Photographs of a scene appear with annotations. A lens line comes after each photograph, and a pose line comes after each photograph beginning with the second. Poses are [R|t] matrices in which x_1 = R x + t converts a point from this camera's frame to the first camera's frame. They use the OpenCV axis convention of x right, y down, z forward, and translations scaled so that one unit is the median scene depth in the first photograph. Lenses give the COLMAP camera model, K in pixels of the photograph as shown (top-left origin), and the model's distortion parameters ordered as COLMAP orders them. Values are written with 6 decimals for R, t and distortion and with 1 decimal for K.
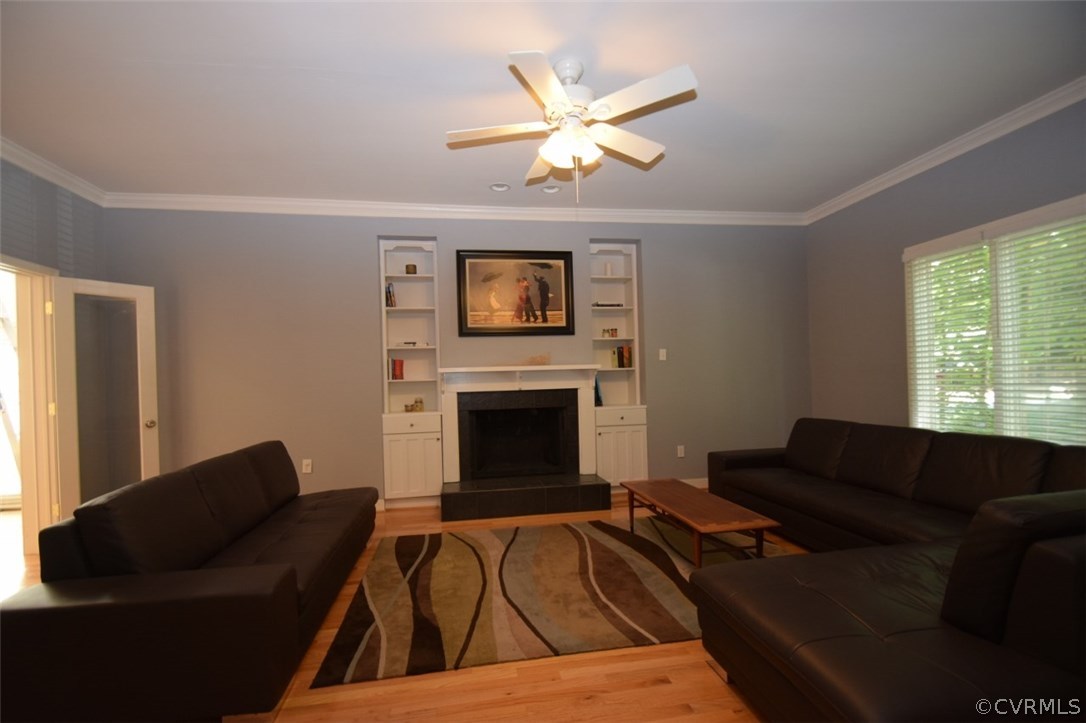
lens RADIAL K [[477.0, 0, 534.7], [0, 477.0, 381.5], [0, 0, 1]] dist [0.015801, -0.016445]
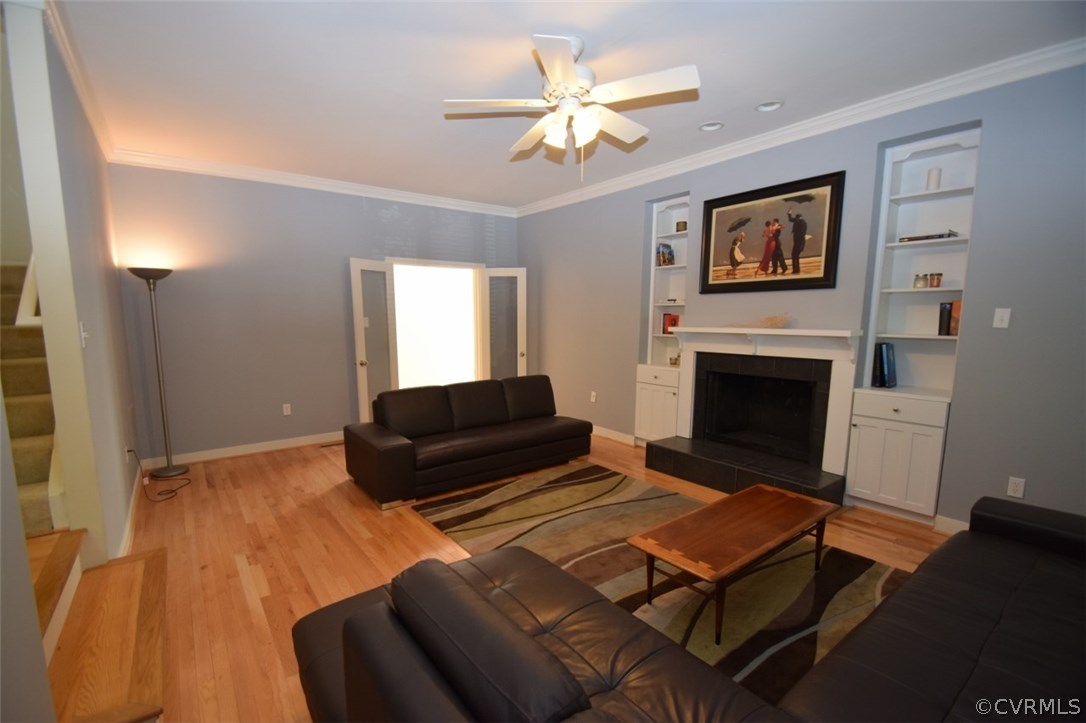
lens RADIAL K [[477.0, 0, 534.7], [0, 477.0, 381.5], [0, 0, 1]] dist [0.015801, -0.016445]
pose [[0.466618, 0.149383, -0.871752, 0.543399], [-0.013303, 0.986707, 0.161961, -0.069758], [0.884359, -0.063978, 0.462403, 0.234250]]
